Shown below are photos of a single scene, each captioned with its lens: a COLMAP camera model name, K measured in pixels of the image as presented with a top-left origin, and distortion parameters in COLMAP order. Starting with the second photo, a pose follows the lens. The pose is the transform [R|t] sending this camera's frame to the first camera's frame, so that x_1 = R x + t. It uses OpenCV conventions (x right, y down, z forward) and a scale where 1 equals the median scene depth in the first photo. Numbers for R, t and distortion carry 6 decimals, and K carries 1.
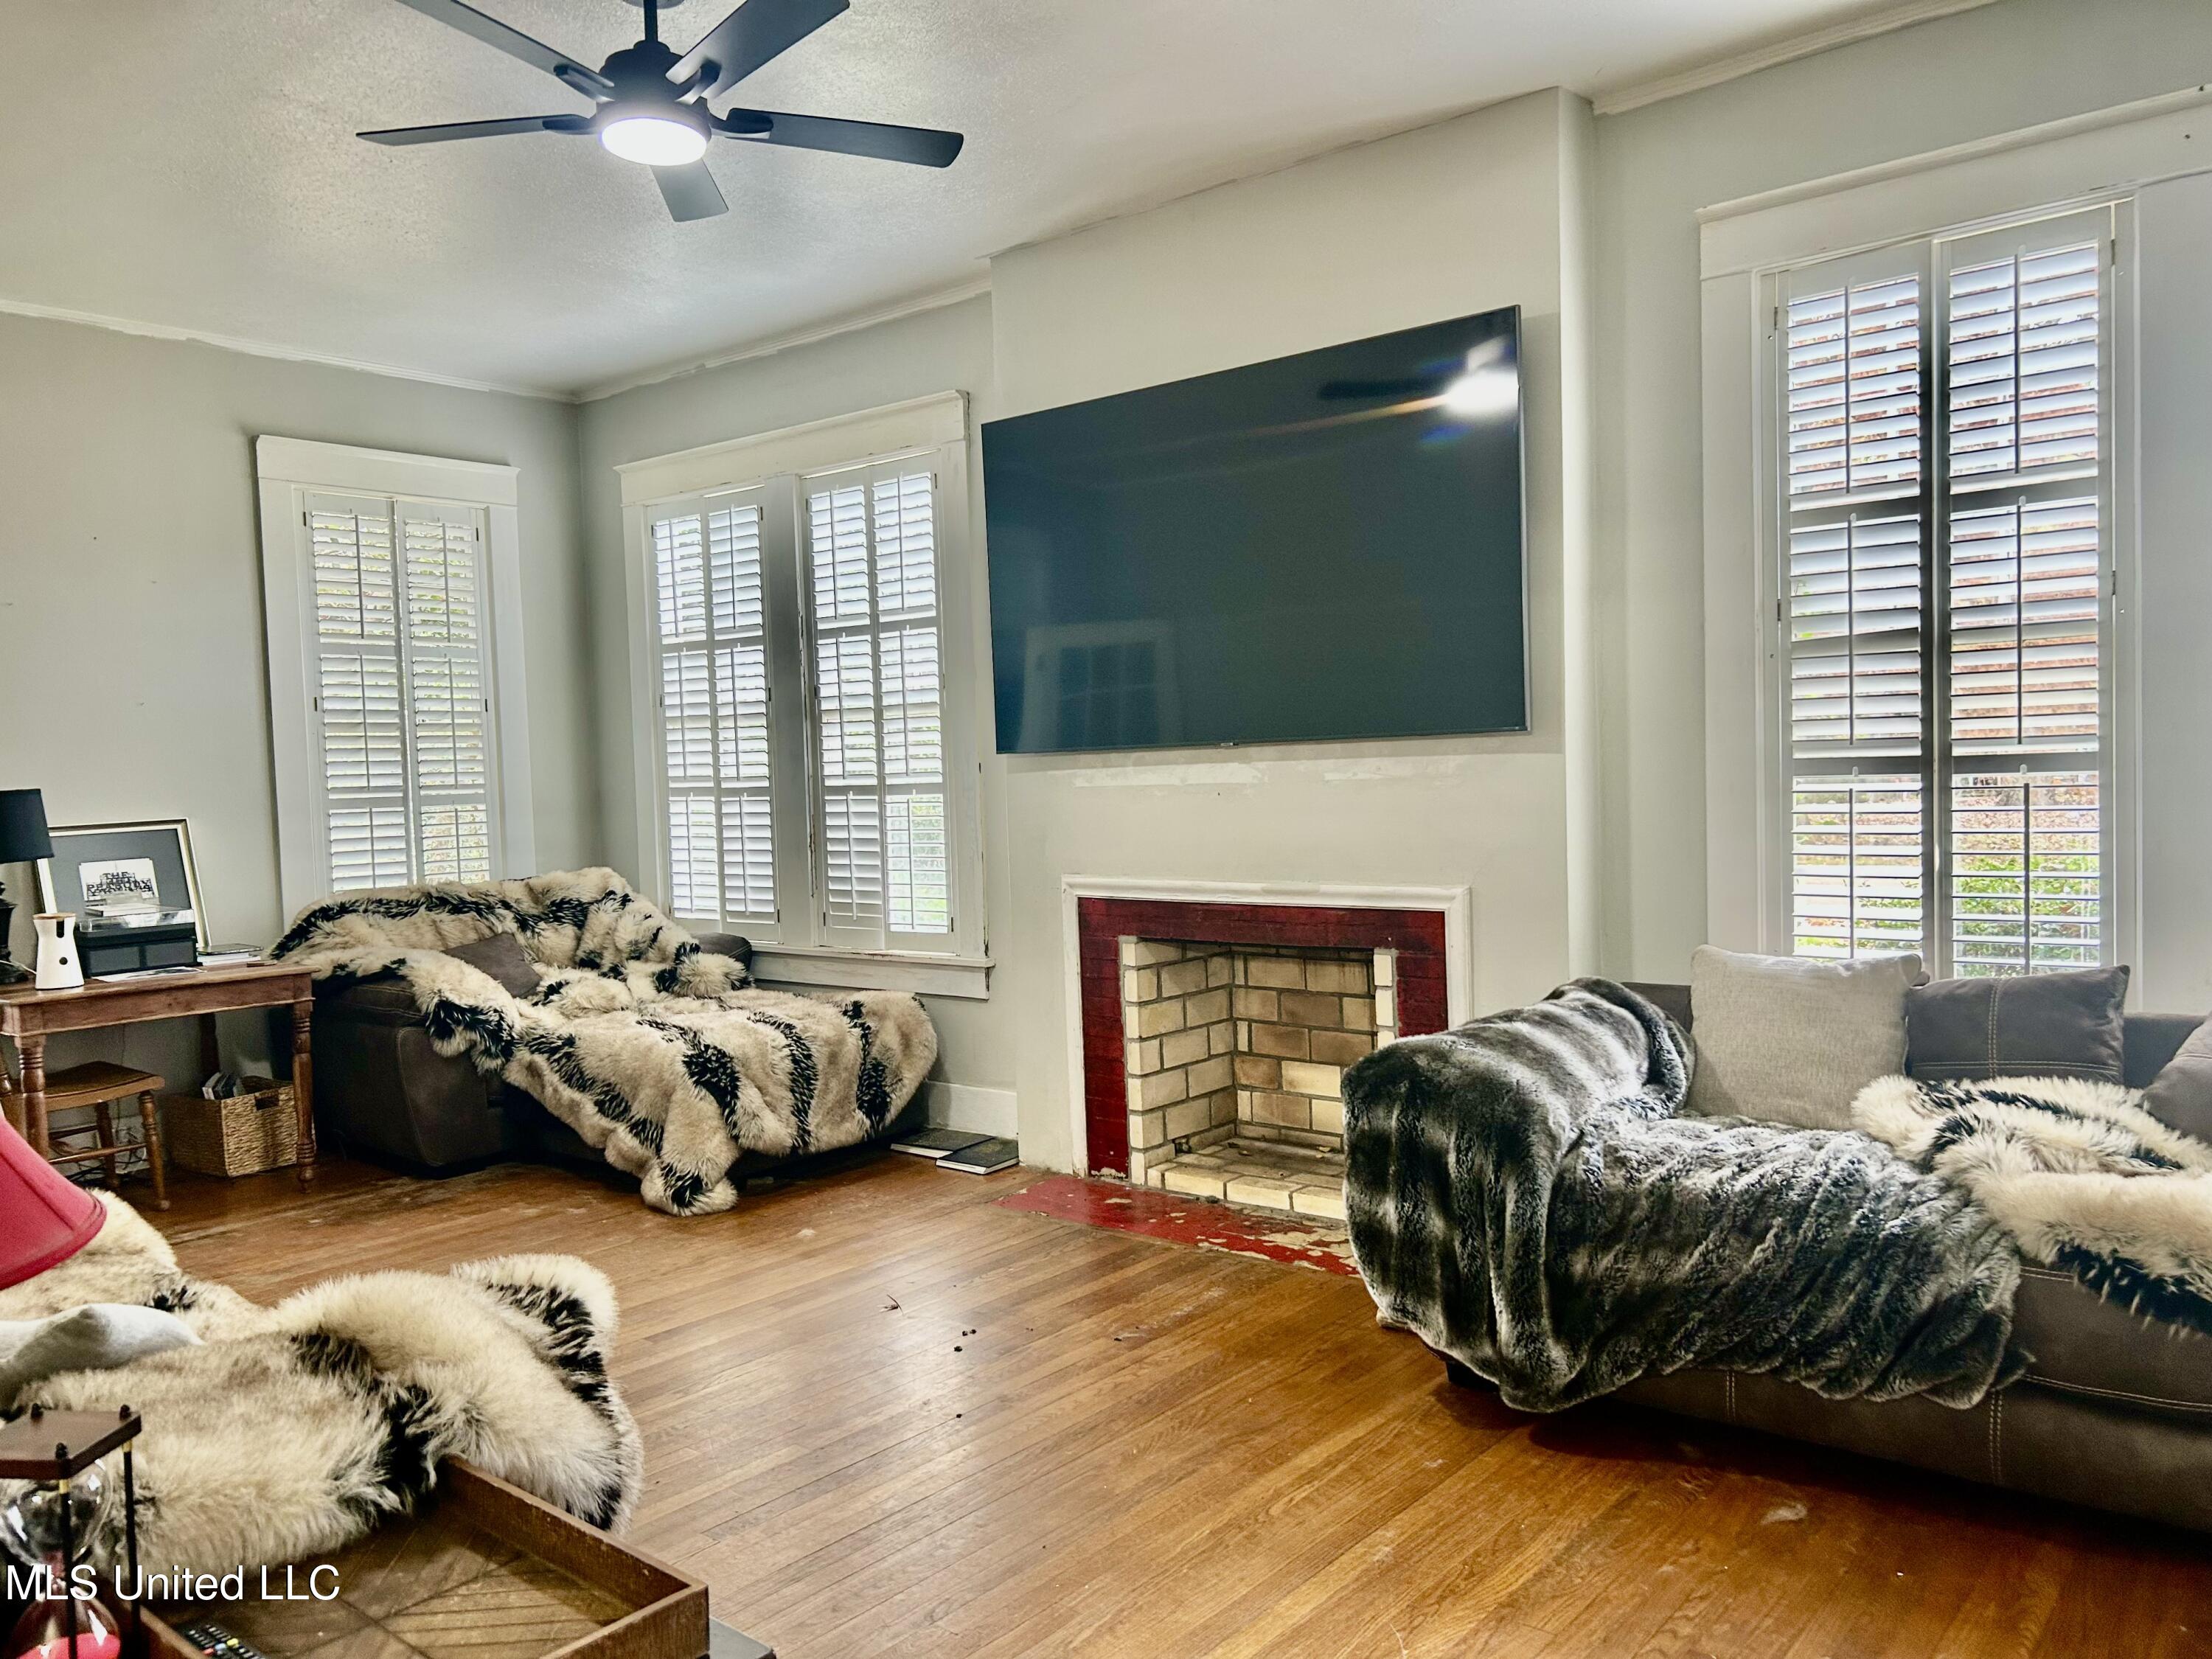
lens RADIAL K [[1667.0, 0, 1107.1], [0, 1667.0, 835.7], [0, 0, 1]] dist [0.010227, -0.009532]
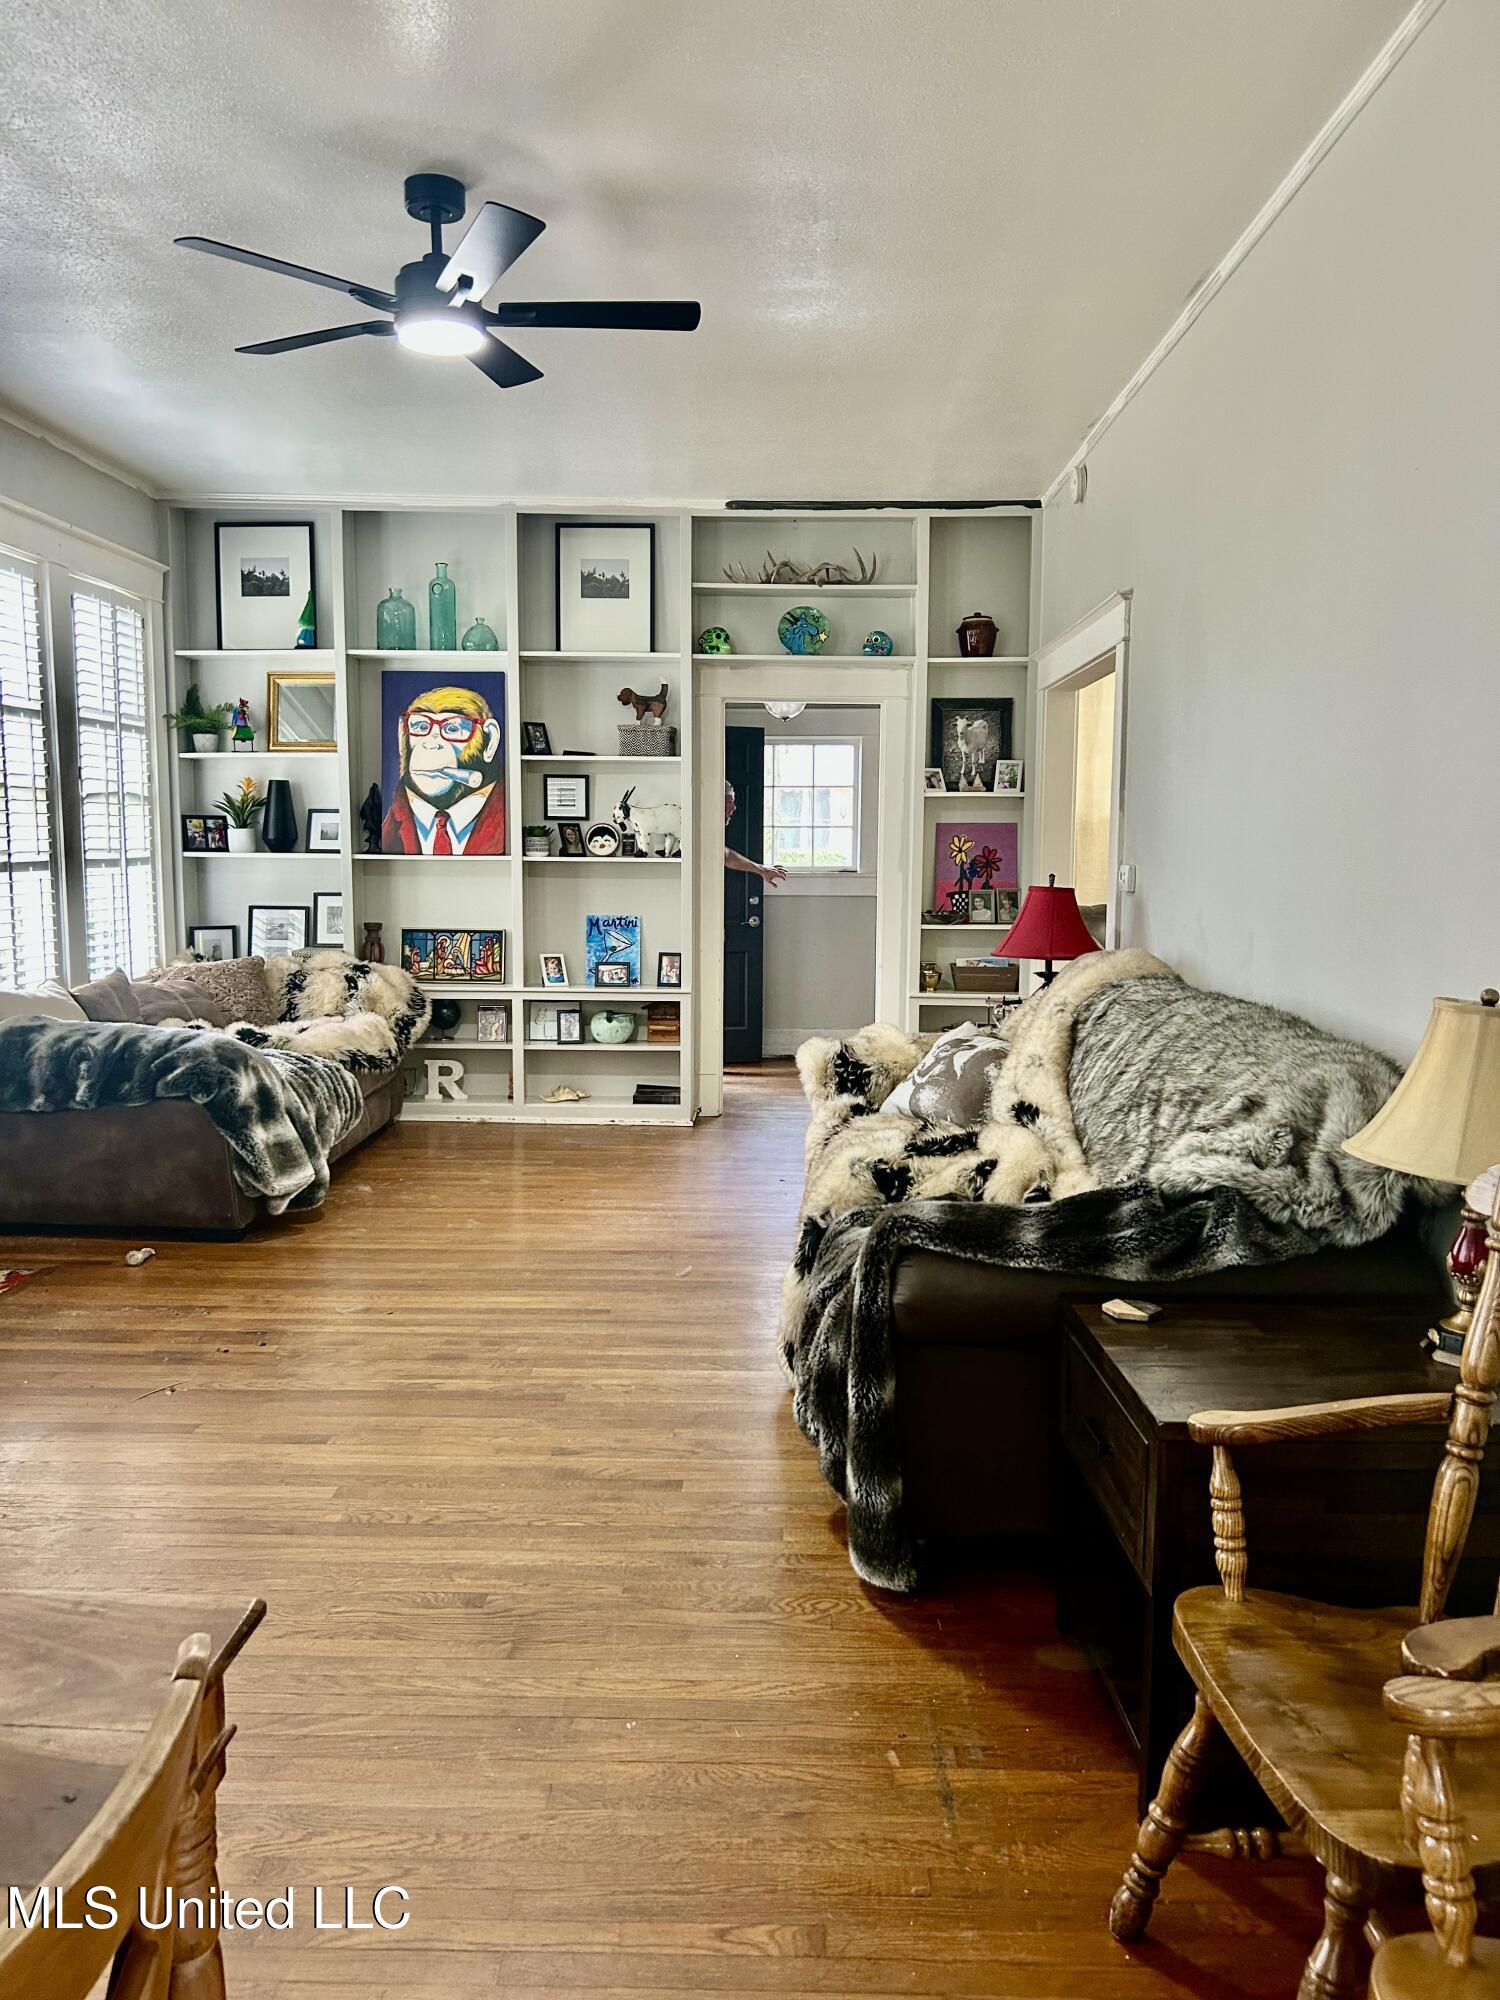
lens RADIAL K [[1507.2, 0, 753.9], [0, 1507.2, 1000.8], [0, 0, 1]] dist [0.010227, -0.009532]
pose [[-0.623535, -0.051334, 0.780108, -1.187377], [0.050857, 0.993065, 0.105997, -0.042868], [-0.780139, 0.105767, -0.616600, 1.395533]]
